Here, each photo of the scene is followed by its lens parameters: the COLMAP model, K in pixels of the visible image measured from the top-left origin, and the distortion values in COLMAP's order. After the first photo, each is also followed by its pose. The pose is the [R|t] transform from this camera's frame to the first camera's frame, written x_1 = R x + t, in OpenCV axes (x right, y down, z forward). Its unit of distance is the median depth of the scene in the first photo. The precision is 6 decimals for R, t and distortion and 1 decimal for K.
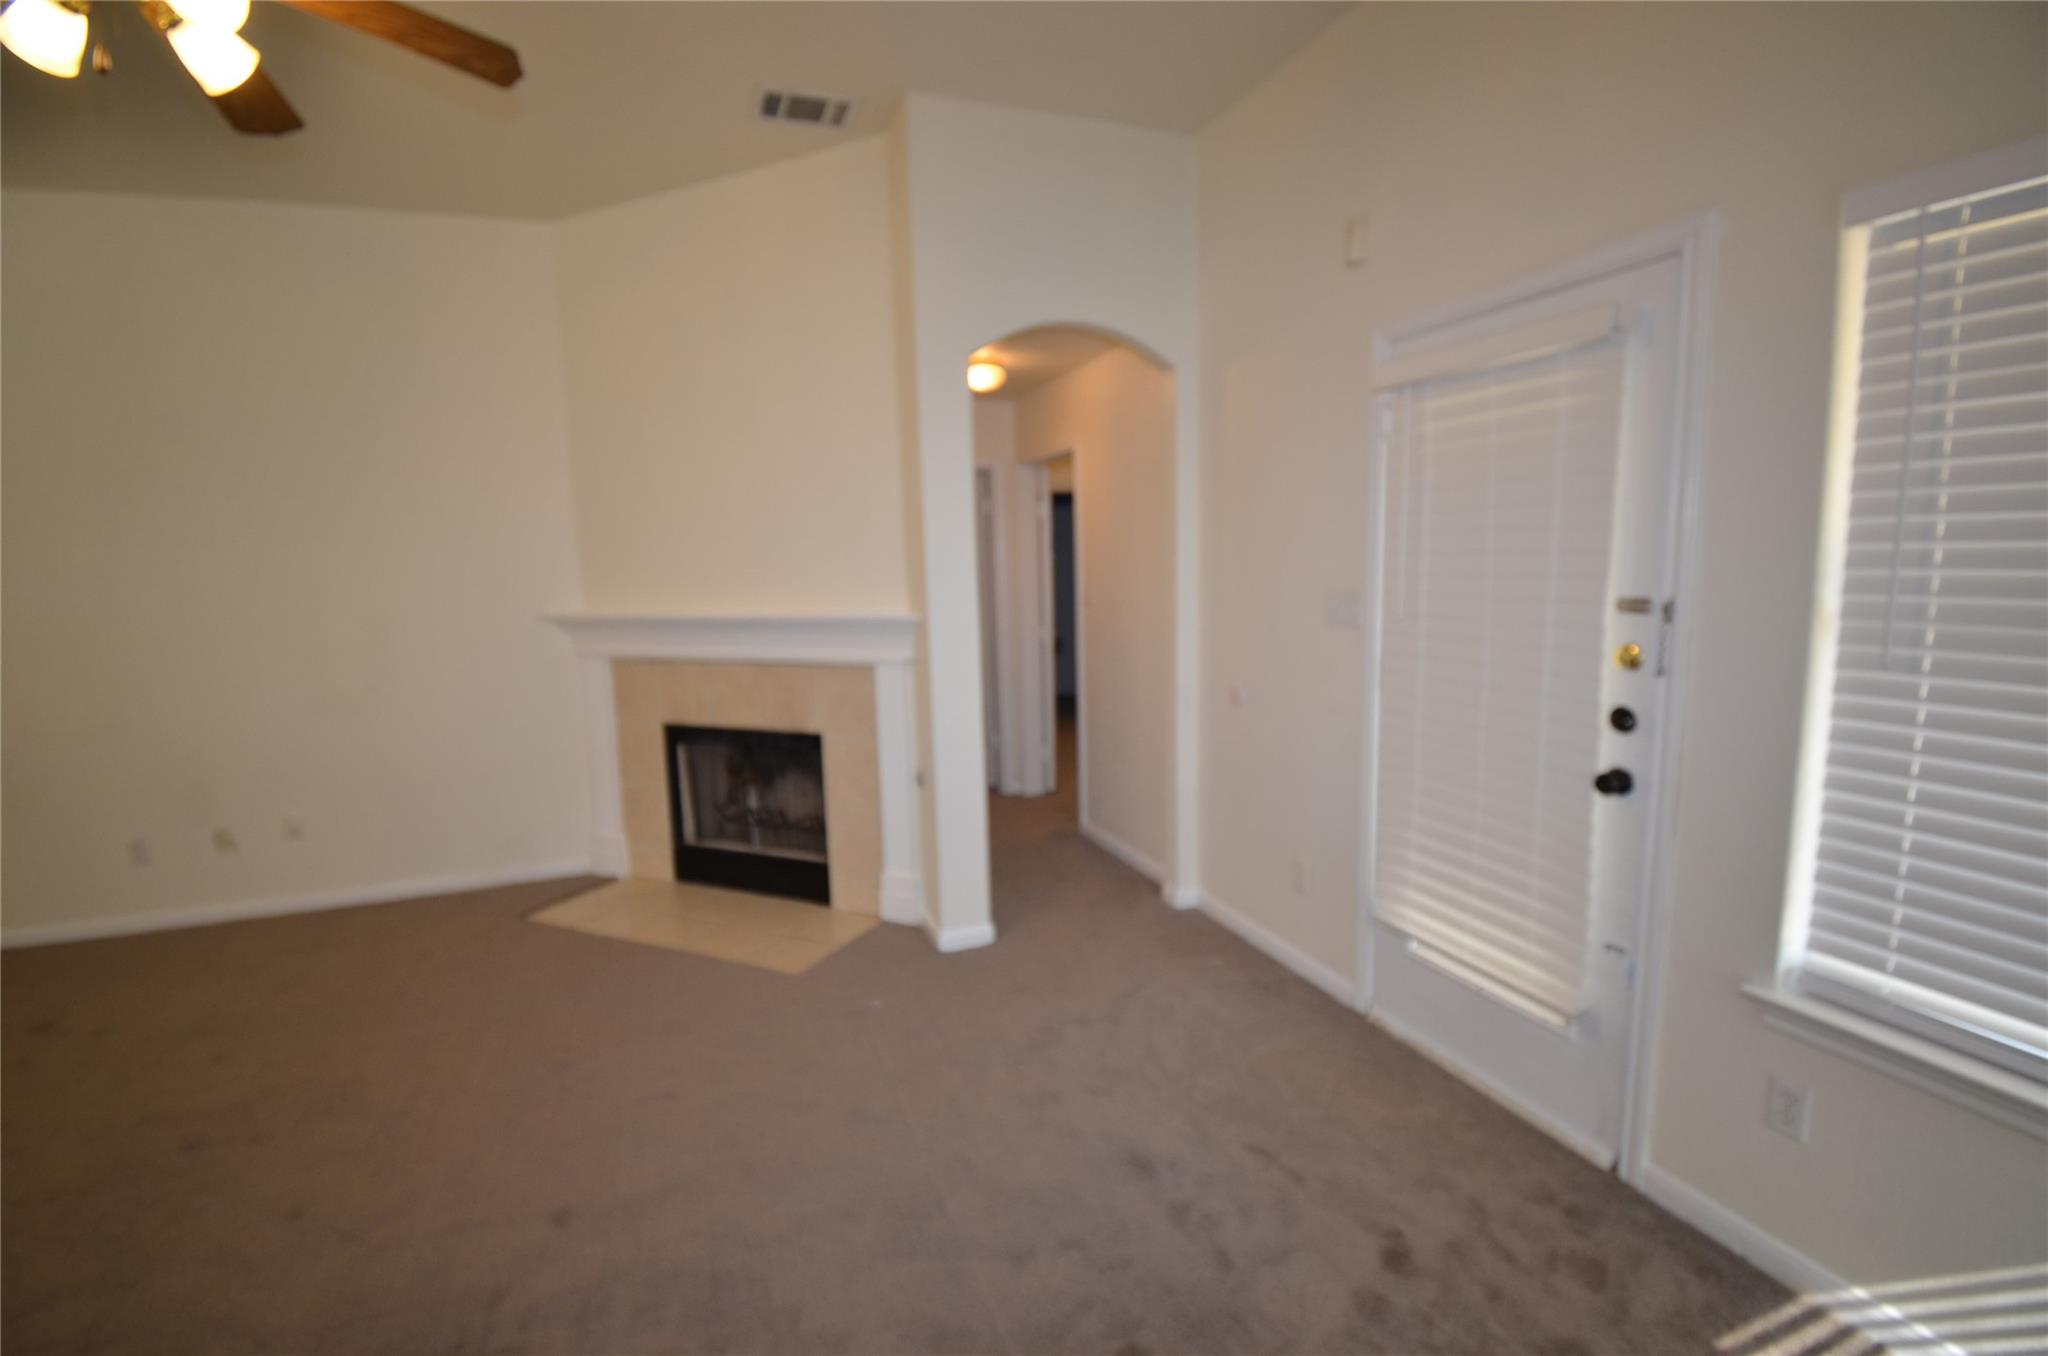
lens RADIAL K [[899.3, 0, 1015.4], [0, 899.3, 689.6], [0, 0, 1]] dist [0.018603, -0.026446]
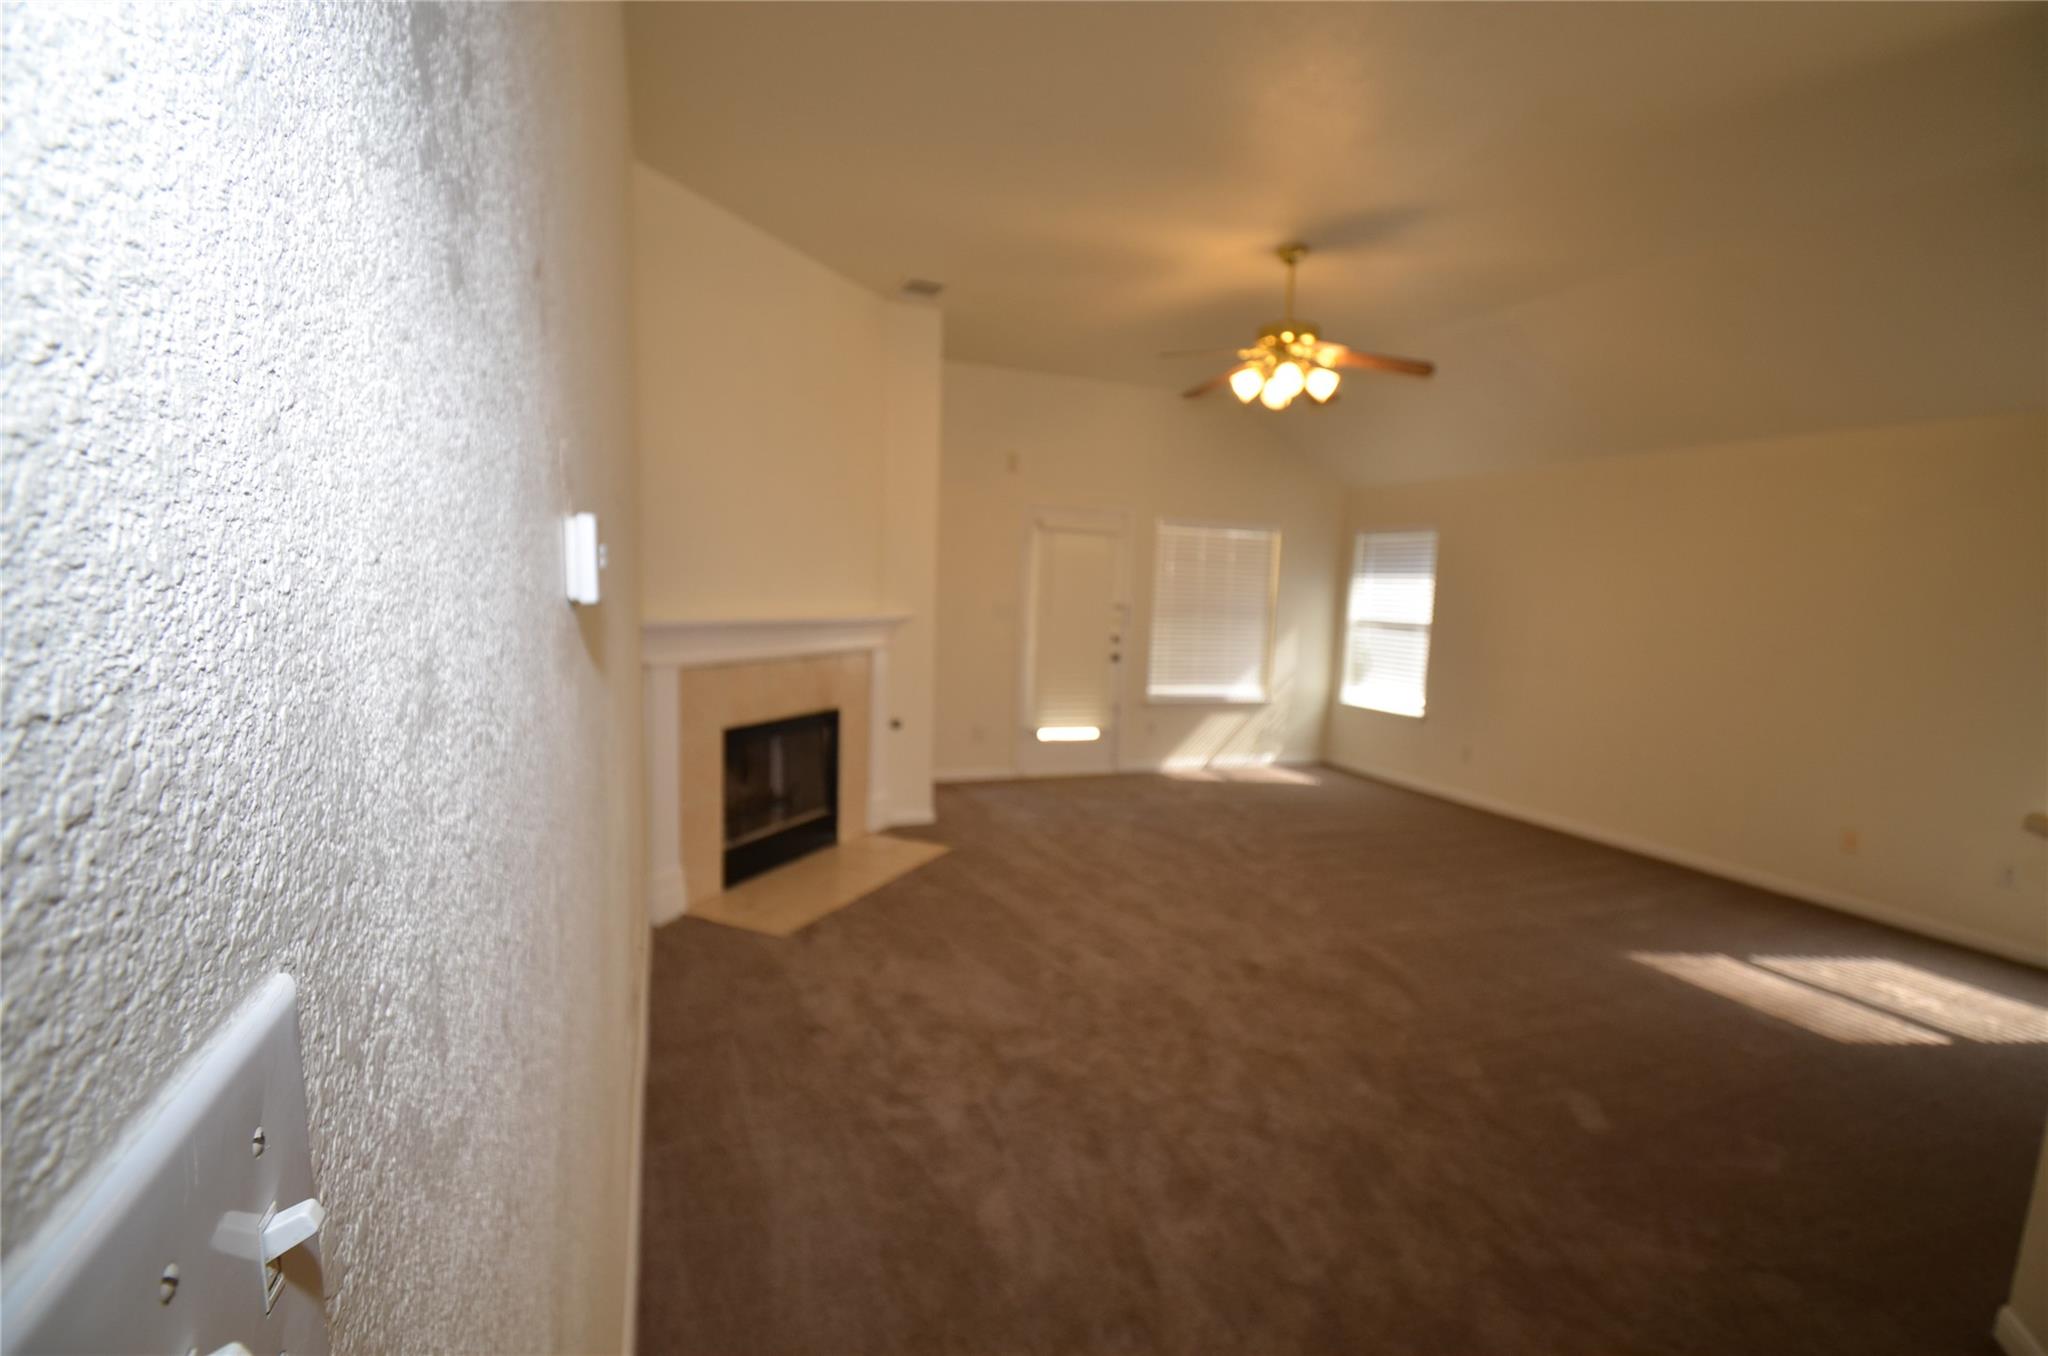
lens RADIAL K [[918.8, 0, 1018.2], [0, 918.8, 696.0], [0, 0, 1]] dist [-0.000268, -0.000031]
pose [[-0.009500, -0.090706, 0.995832, -1.532289], [0.107574, 0.990005, 0.091201, -0.061072], [-0.994152, 0.107992, 0.000353, 0.741846]]
